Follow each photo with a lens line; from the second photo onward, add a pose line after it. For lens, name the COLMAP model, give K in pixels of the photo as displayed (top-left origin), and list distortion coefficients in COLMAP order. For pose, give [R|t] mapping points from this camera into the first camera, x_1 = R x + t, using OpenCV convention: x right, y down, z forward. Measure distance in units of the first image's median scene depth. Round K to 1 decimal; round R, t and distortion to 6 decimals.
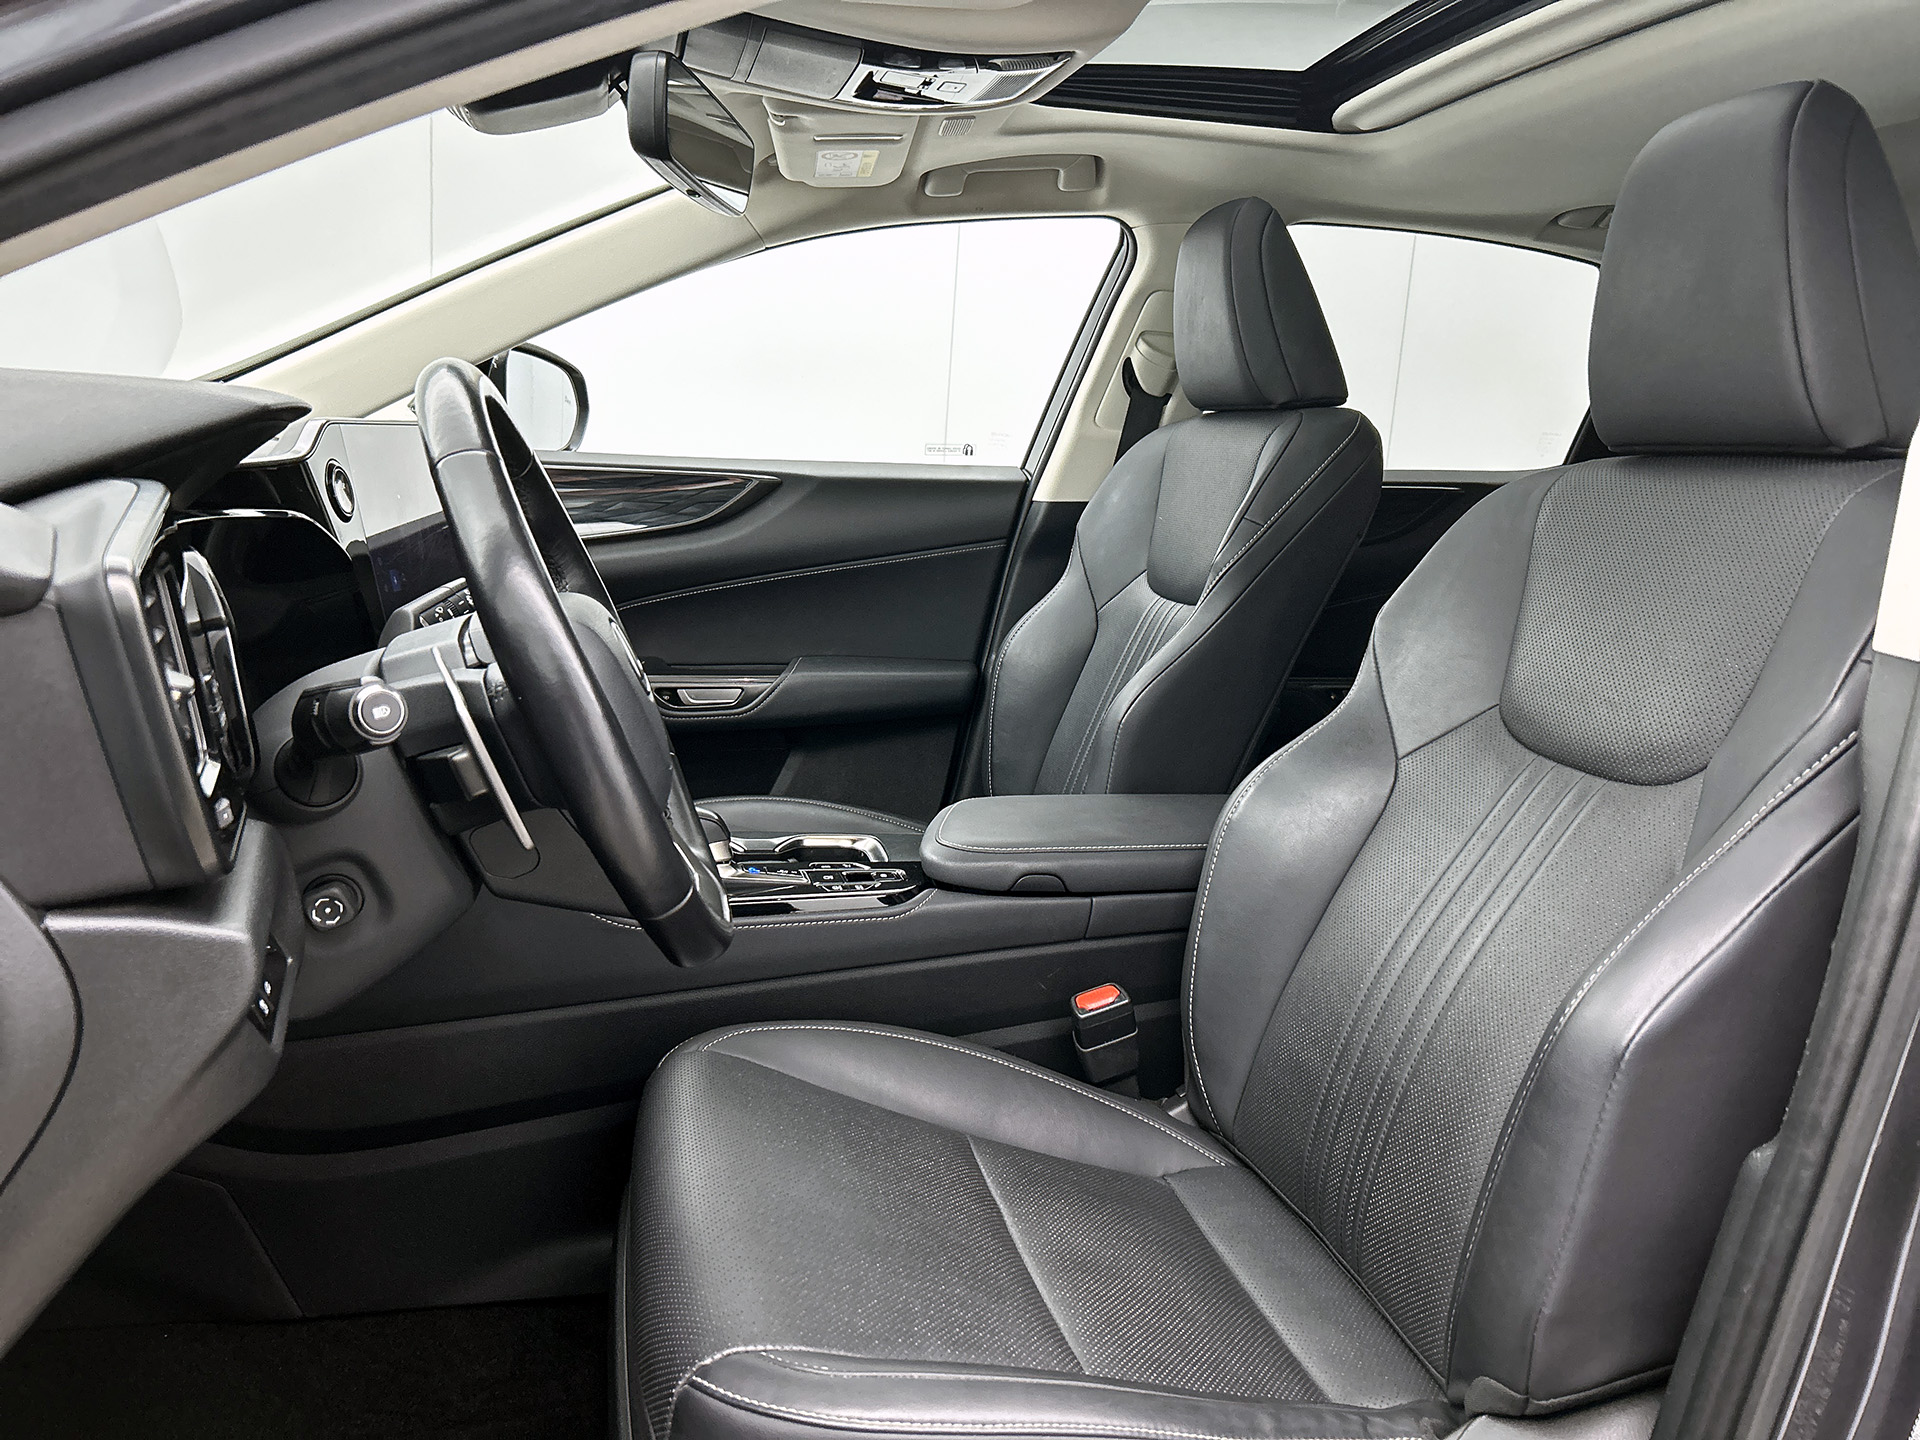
lens RADIAL K [[1480.2, 0, 960.0], [0, 1480.2, 720.0], [0, 0, 1]] dist [0.059309, -0.055166]
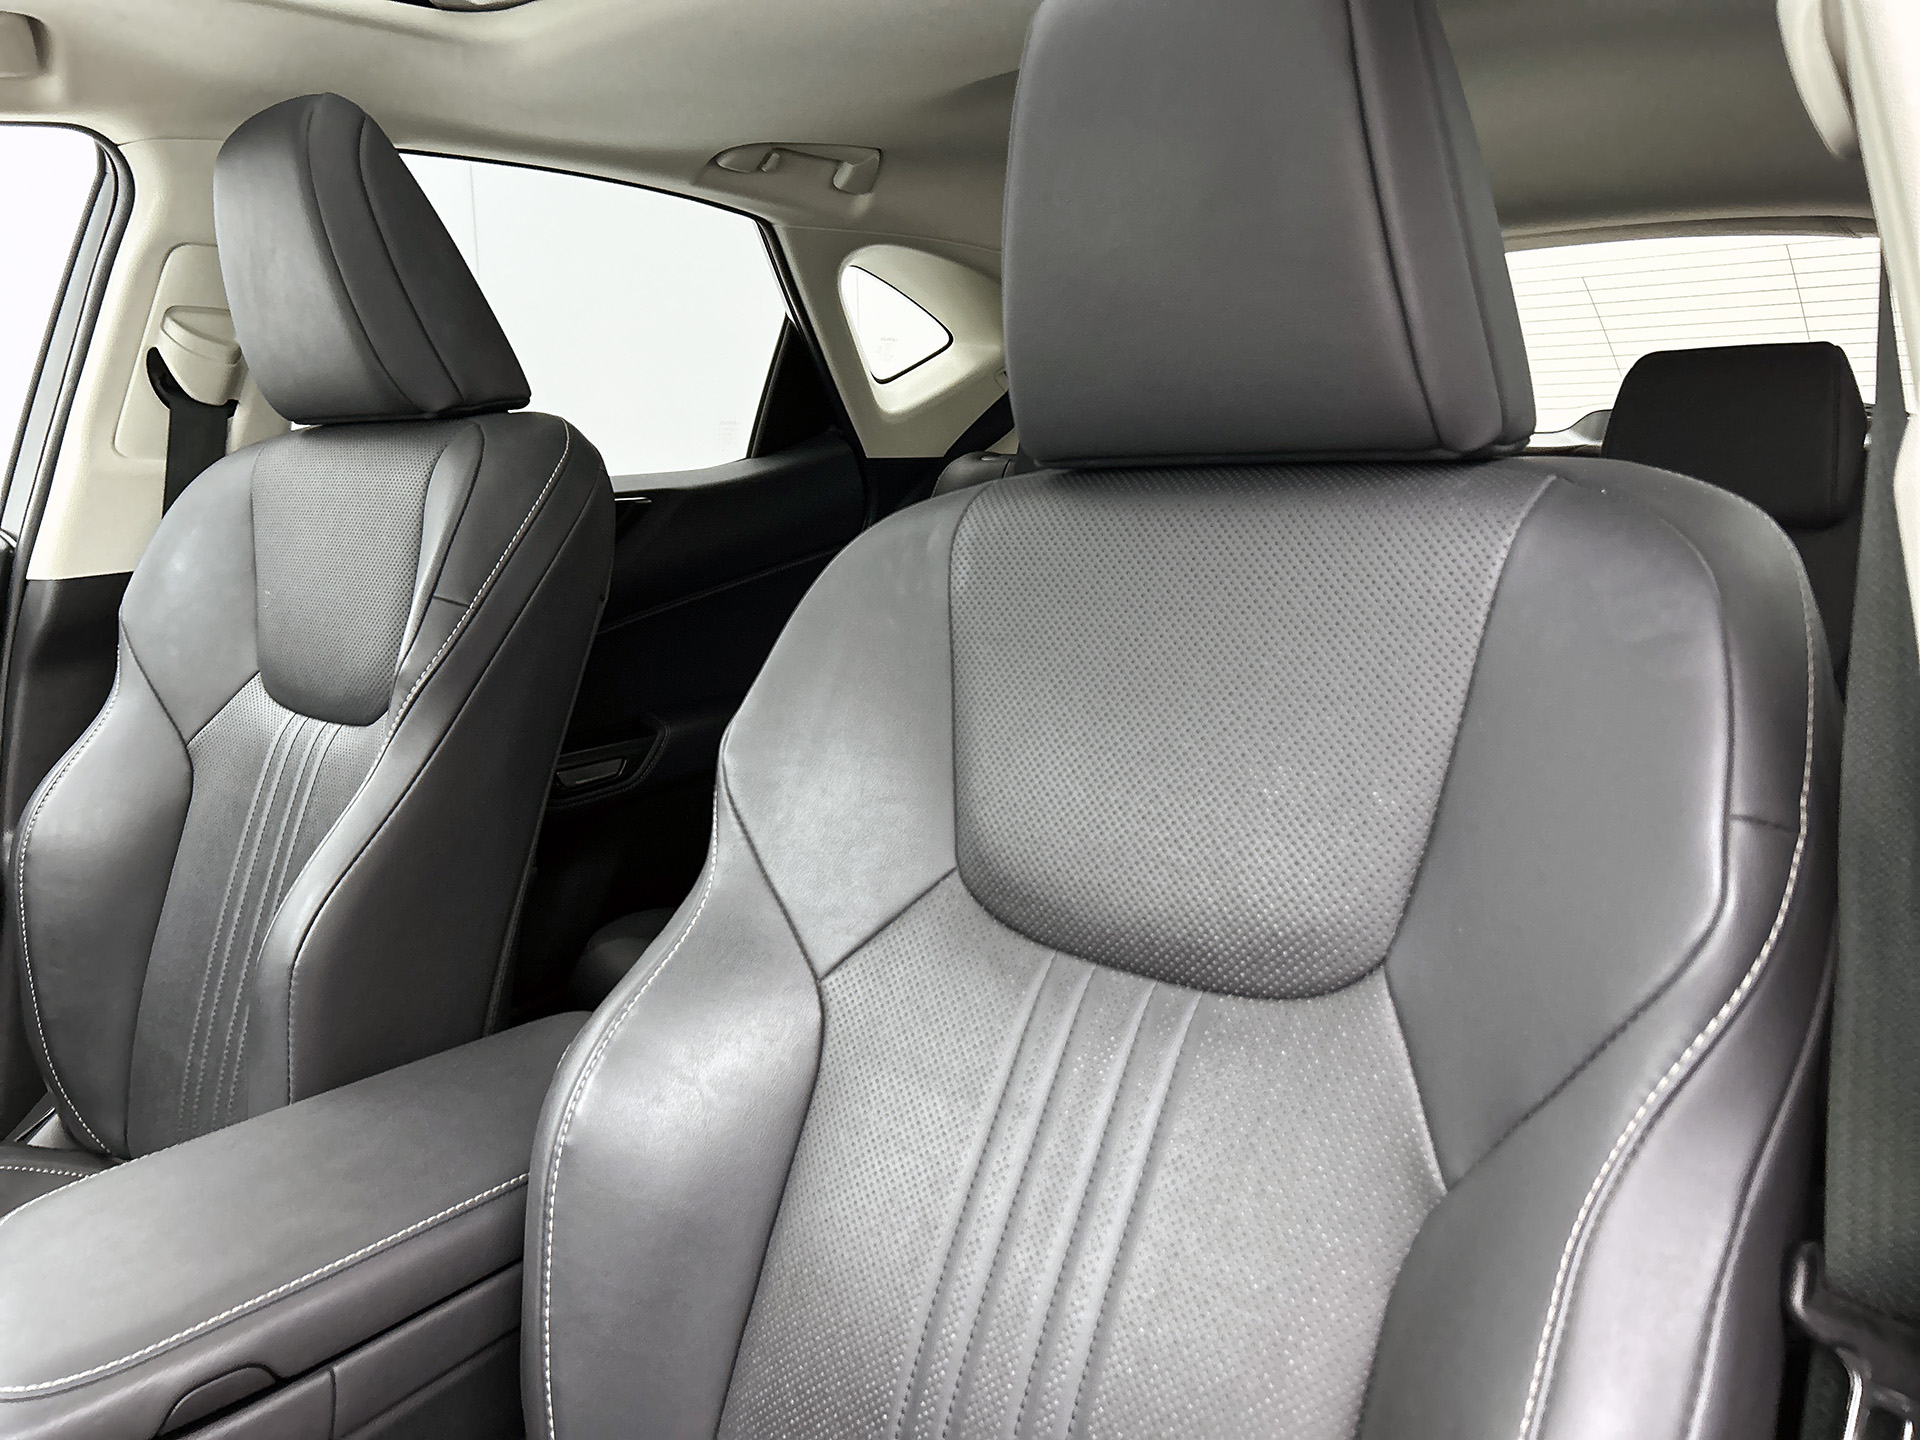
lens RADIAL K [[1480.2, 0, 960.0], [0, 1480.2, 720.0], [0, 0, 1]] dist [0.059309, -0.055166]
pose [[0.816934, -0.178771, 0.548324, 0.014377], [0.171410, 0.983045, 0.065125, -0.076044], [-0.550670, 0.040785, 0.833726, 0.303992]]
